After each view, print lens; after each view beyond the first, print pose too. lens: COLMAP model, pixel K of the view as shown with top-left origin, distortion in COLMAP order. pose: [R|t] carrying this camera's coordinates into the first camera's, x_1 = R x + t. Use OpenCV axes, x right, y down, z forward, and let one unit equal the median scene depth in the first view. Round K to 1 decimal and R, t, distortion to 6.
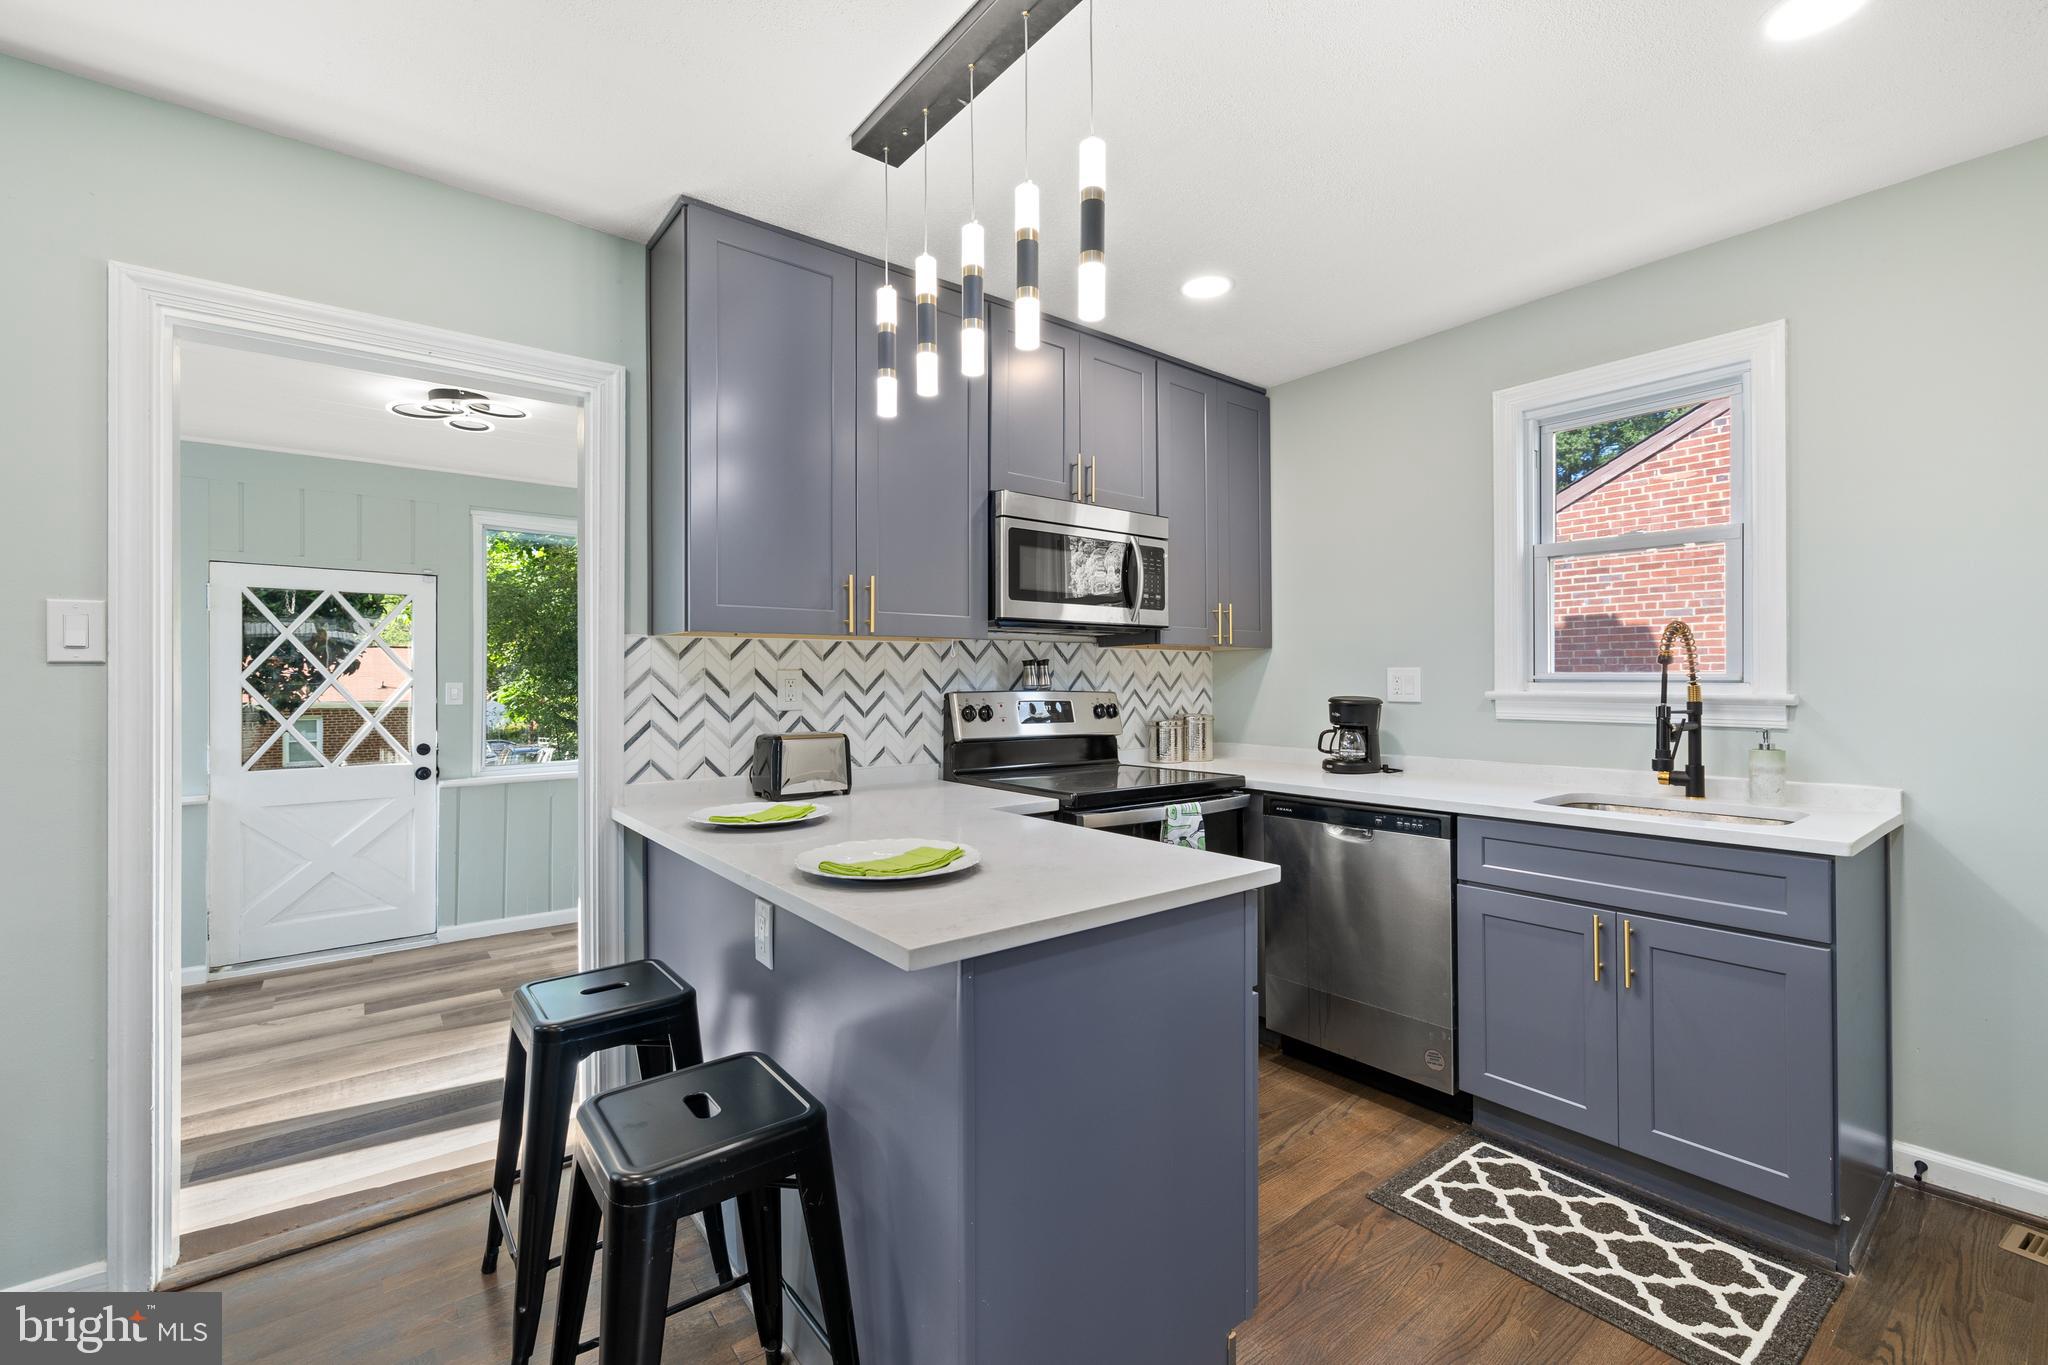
lens RADIAL K [[861.4, 0, 1019.7], [0, 861.4, 674.3], [0, 0, 1]] dist [0.001004, -0.000296]
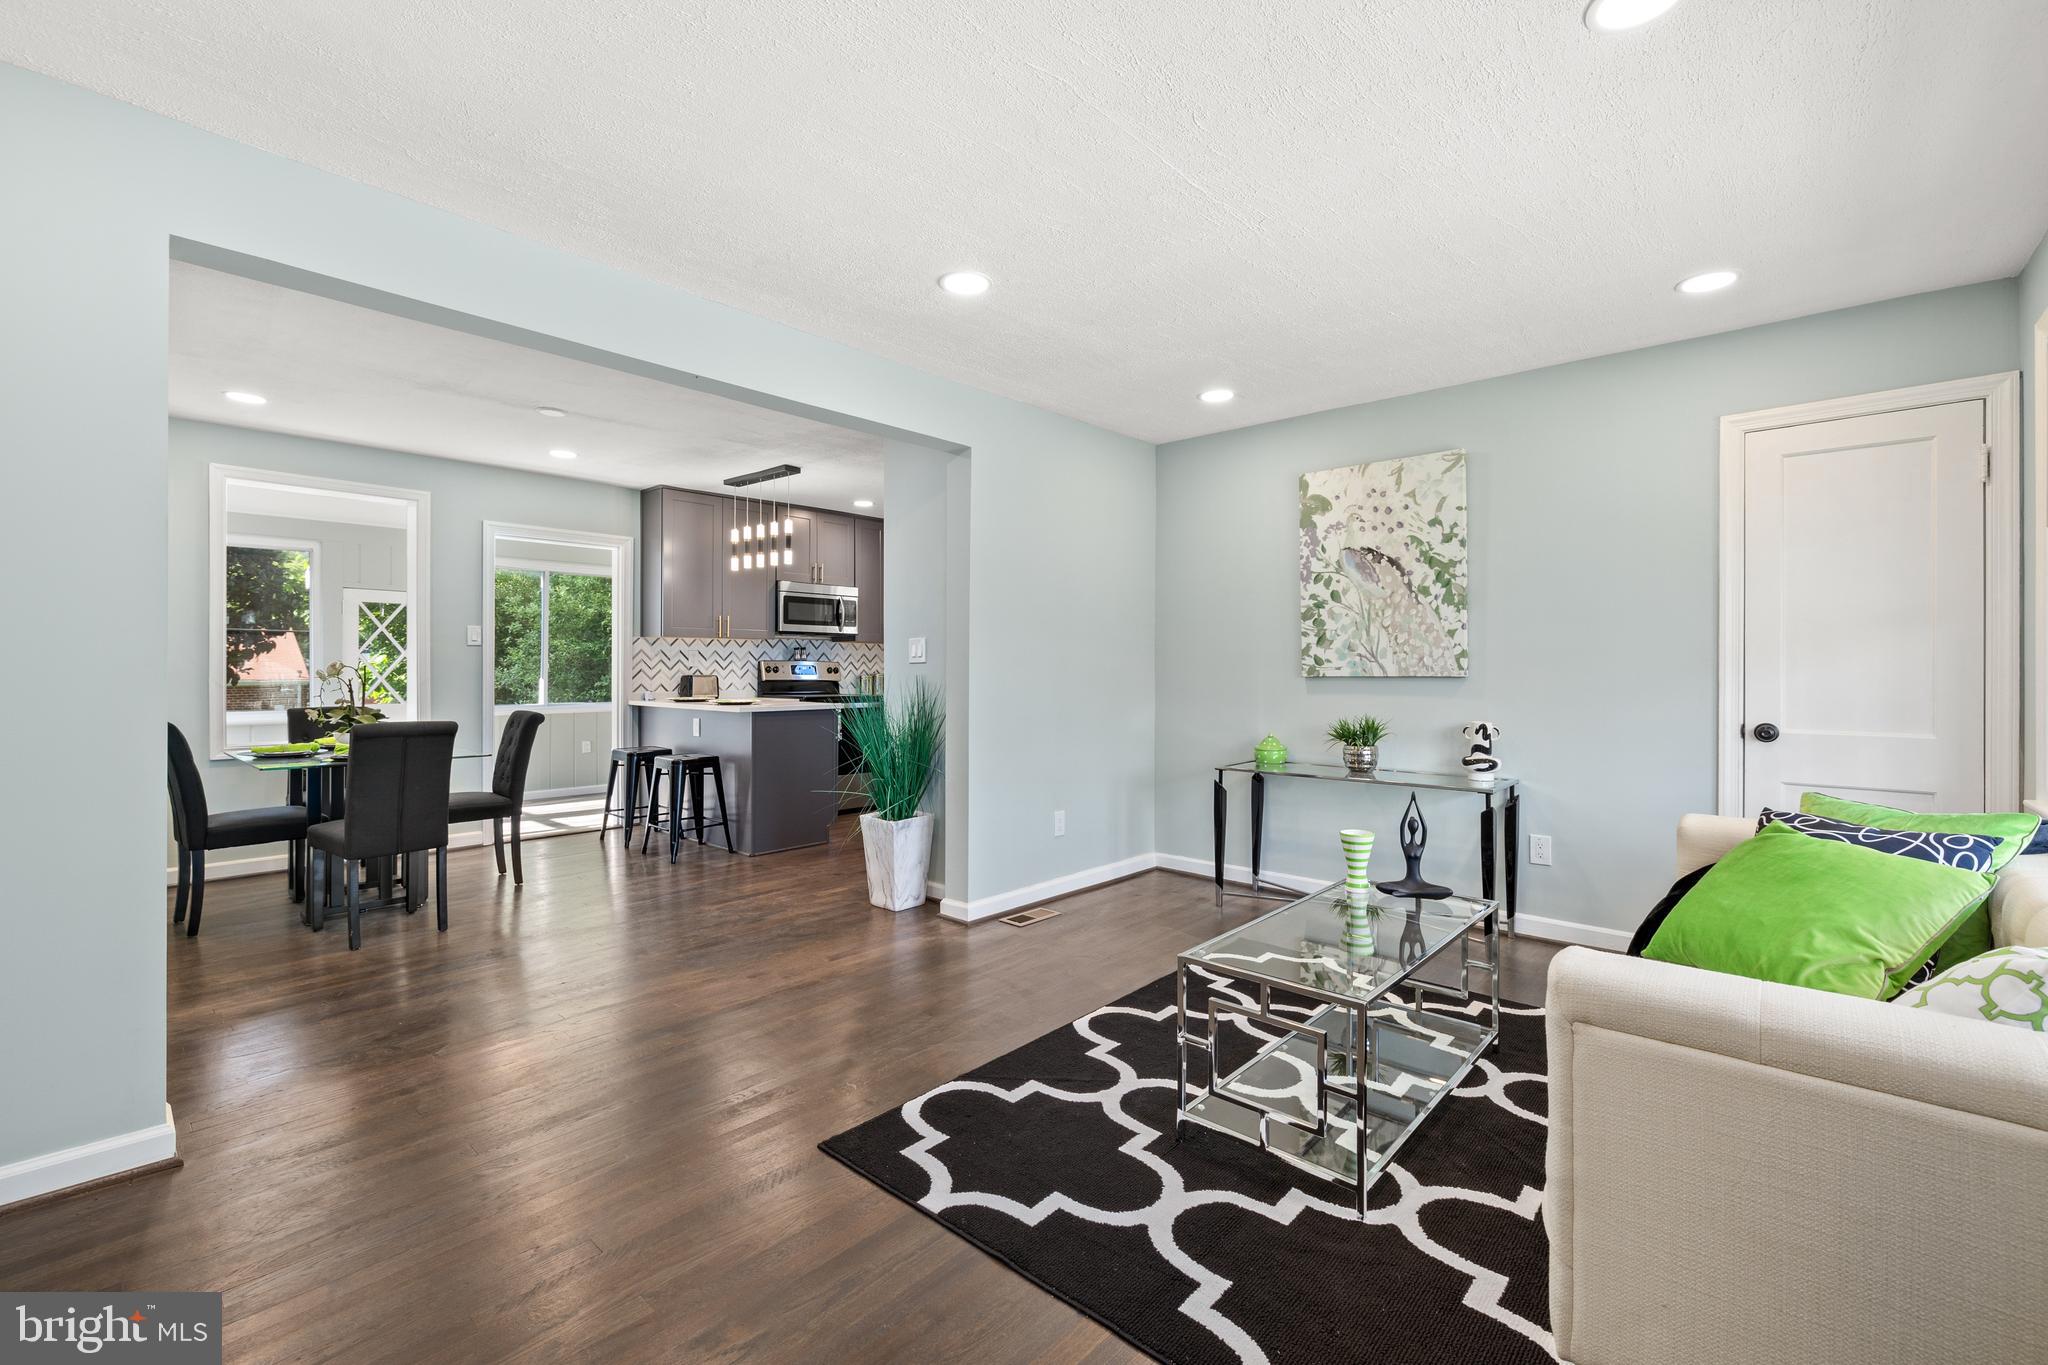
lens RADIAL K [[871.7, 0, 1021.5], [0, 871.7, 667.9], [0, 0, 1]] dist [-0.000076, -0.000112]
pose [[0.985044, 0.007459, 0.172142, 0.217199], [-0.008682, 0.999942, 0.006355, 0.018943], [-0.172085, -0.007755, 0.985052, -1.515977]]
